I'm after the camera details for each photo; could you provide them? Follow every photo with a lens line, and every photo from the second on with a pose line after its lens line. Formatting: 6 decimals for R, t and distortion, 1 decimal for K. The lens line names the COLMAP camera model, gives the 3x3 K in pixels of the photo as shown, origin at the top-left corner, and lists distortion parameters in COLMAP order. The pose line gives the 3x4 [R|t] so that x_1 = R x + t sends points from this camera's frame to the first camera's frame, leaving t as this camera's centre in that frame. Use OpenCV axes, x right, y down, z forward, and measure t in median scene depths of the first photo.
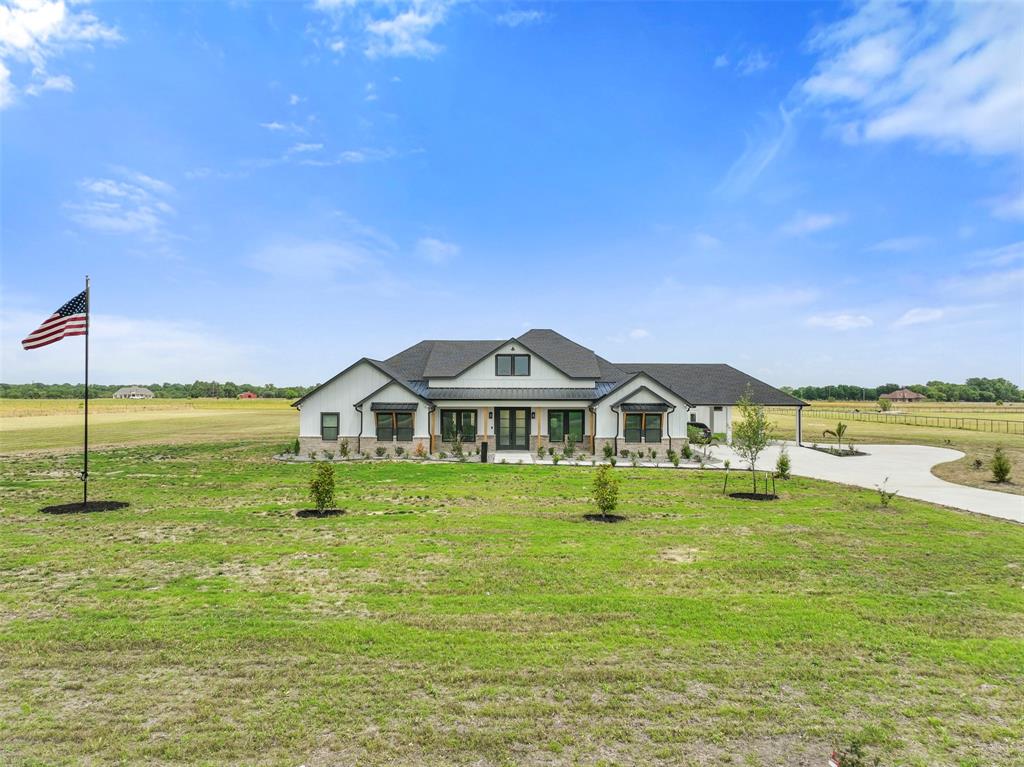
lens RADIAL K [[719.9, 0, 512.0], [0, 719.9, 383.5], [0, 0, 1]] dist [0.004387, 0.005768]
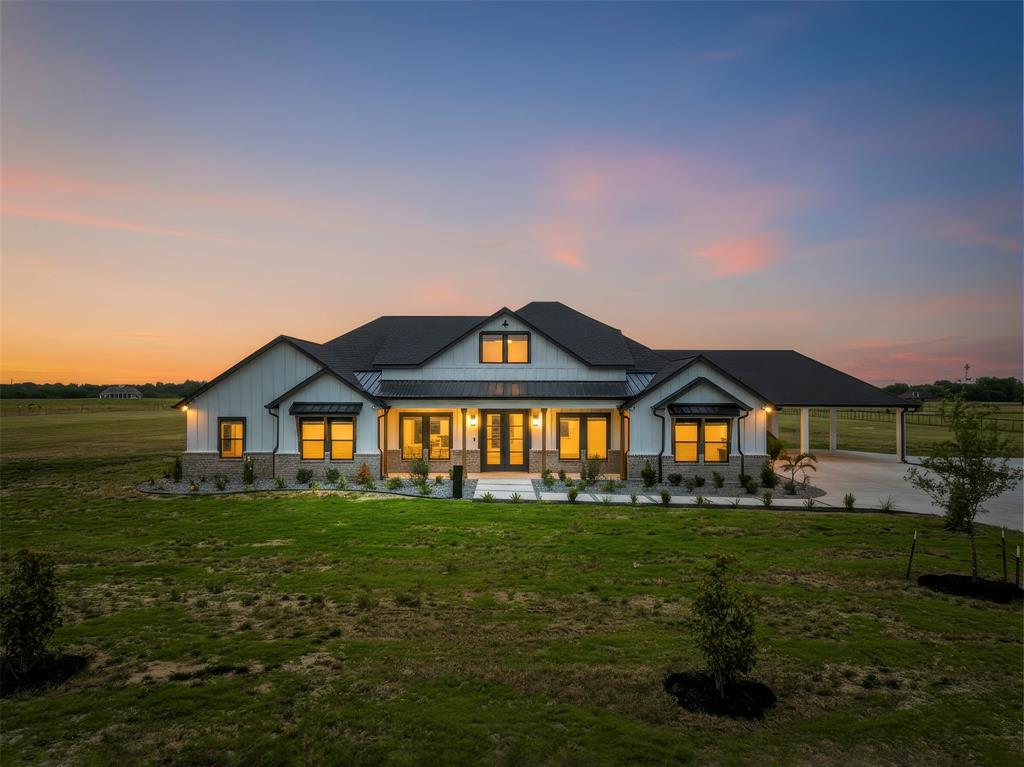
lens RADIAL K [[719.9, 0, 512.0], [0, 719.9, 383.5], [0, 0, 1]] dist [0.004387, 0.005768]
pose [[0.999991, 0.000114, 0.004312, 0.004926], [-0.000114, 1.000000, 0.000059, 0.009097], [-0.004312, -0.000060, 0.999991, 0.332755]]
